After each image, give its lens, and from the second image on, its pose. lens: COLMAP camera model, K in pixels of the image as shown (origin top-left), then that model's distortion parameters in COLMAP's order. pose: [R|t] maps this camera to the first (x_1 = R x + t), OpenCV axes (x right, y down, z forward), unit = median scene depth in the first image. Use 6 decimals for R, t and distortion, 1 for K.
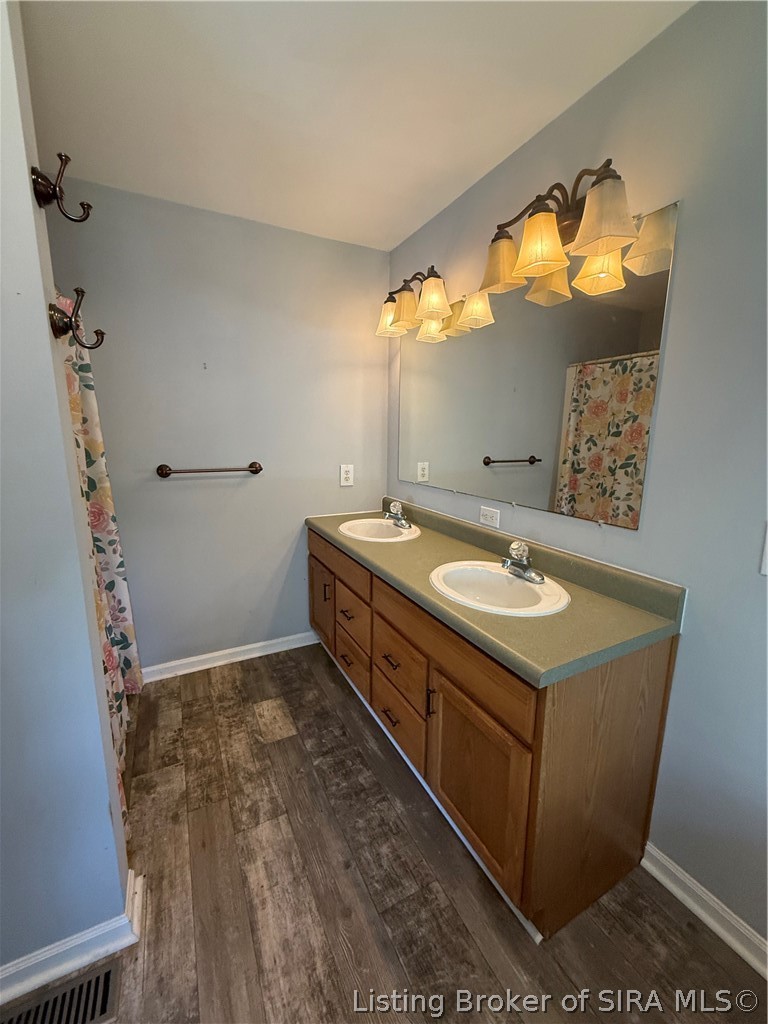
lens RADIAL K [[408.5, 0, 381.2], [0, 408.5, 509.3], [0, 0, 1]] dist [-0.000703, 0.000184]
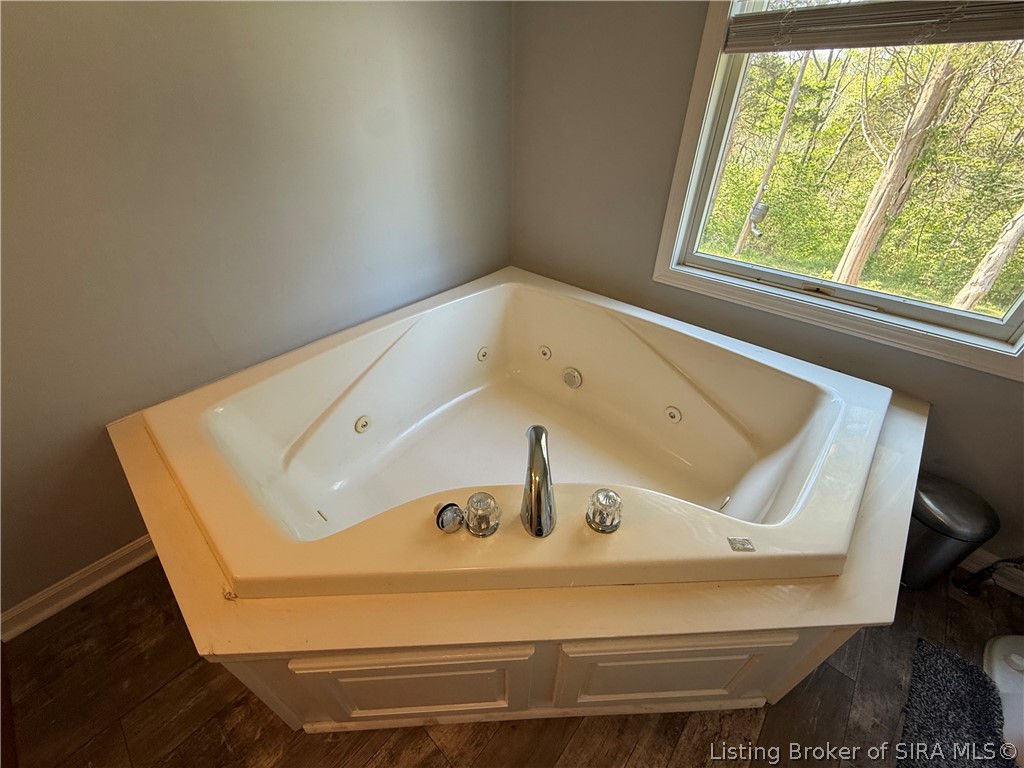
lens RADIAL K [[408.5, 0, 508.2], [0, 408.5, 384.2], [0, 0, 1]] dist [-0.000703, 0.000184]
pose [[-0.345154, -0.558223, 0.754490, -0.398508], [0.174699, 0.751631, 0.636027, -0.060577], [-0.922144, 0.351336, -0.161907, 0.619047]]
